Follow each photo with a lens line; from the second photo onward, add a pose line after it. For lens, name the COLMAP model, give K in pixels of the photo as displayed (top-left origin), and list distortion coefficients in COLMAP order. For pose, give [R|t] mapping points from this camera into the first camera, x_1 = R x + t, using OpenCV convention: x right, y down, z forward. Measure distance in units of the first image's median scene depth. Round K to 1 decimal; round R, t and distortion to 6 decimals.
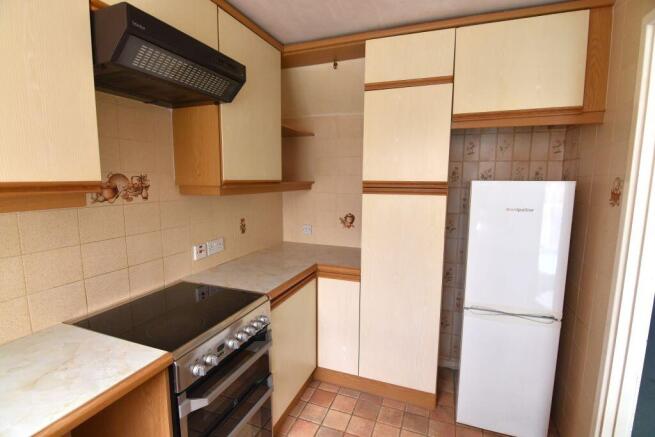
lens RADIAL K [[315.6, 0, 327.7], [0, 315.6, 218.2], [0, 0, 1]] dist [-0.016224, -0.002138]
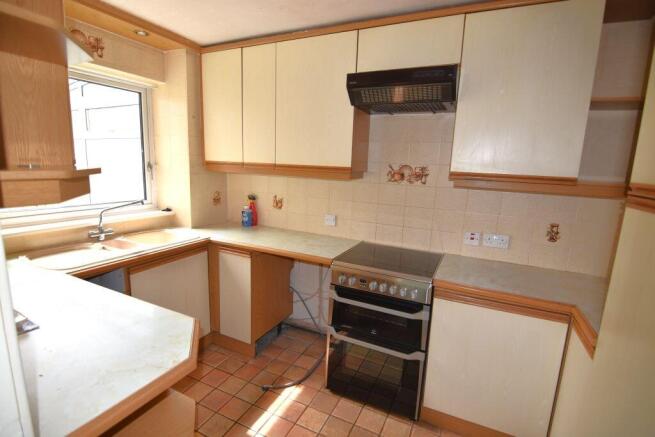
lens RADIAL K [[315.6, 0, 327.5], [0, 315.6, 219.5], [0, 0, 1]] dist [-0.016224, -0.002138]
pose [[-0.084561, 0.161822, -0.983190, 0.885831], [-0.164222, 0.970968, 0.173934, -0.082900], [0.982792, 0.176170, -0.055532, 0.711048]]
